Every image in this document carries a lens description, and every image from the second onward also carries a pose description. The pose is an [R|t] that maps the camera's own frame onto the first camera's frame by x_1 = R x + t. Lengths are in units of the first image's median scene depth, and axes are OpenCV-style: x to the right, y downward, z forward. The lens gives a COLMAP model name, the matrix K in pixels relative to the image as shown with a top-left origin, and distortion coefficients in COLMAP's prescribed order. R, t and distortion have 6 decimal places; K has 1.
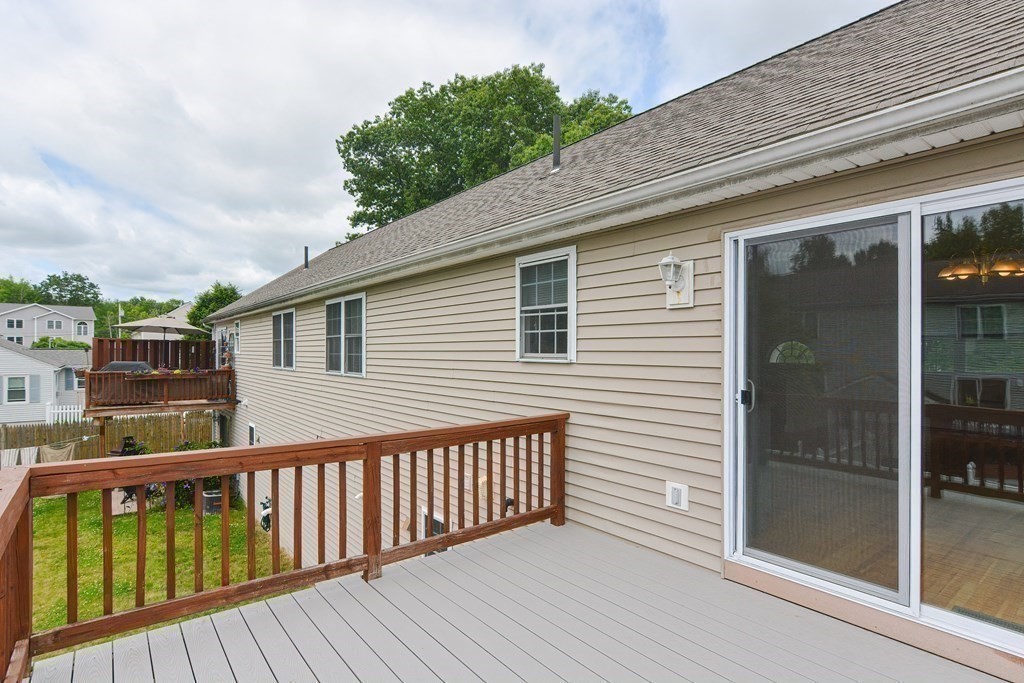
lens RADIAL K [[517.7, 0, 535.7], [0, 517.7, 347.2], [0, 0, 1]] dist [-0.009944, 0.000237]
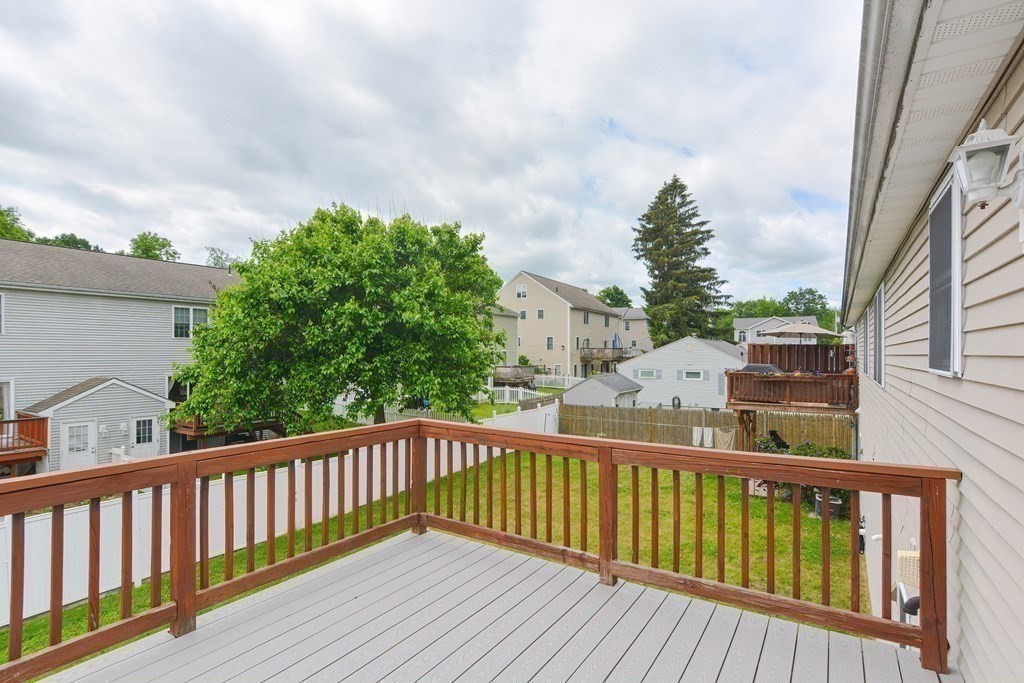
lens RADIAL K [[509.8, 0, 497.6], [0, 509.8, 354.6], [0, 0, 1]] dist [-0.016183, 0.007583]
pose [[0.274064, -0.002326, -0.961709, 0.131772], [0.009292, 0.999957, 0.000229, 0.001182], [0.961667, -0.008999, 0.274074, 0.123647]]
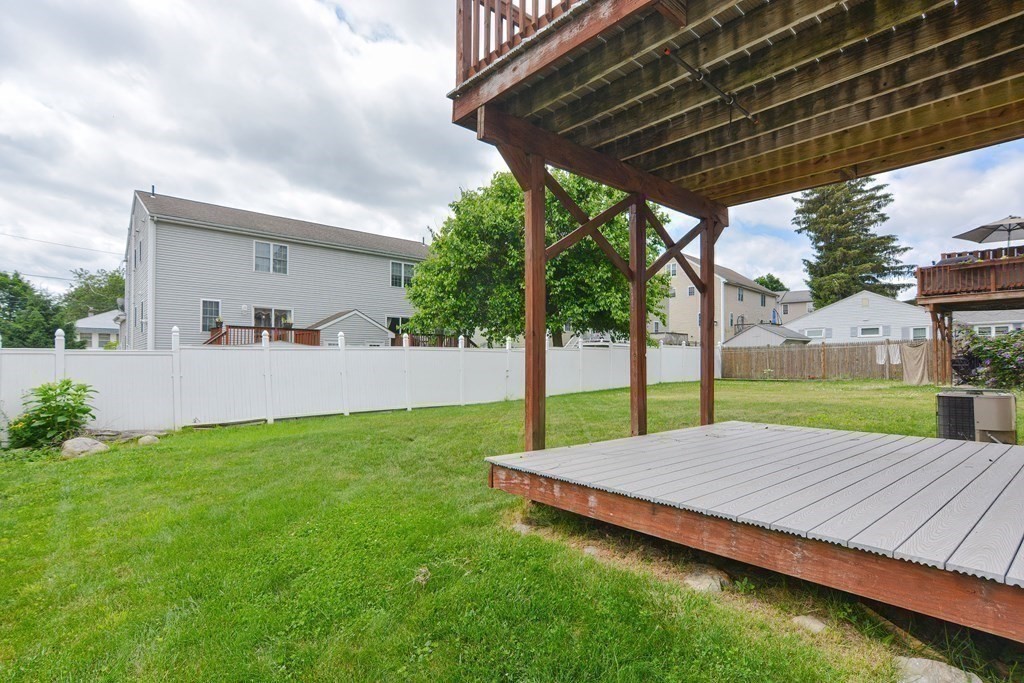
lens RADIAL K [[496.9, 0, 502.5], [0, 496.9, 357.2], [0, 0, 1]] dist [-0.004050, 0.002137]
pose [[0.016139, -0.012079, -0.999797, 0.266846], [0.009234, 0.999886, -0.011931, 0.241516], [0.999827, -0.009040, 0.016248, -0.015156]]
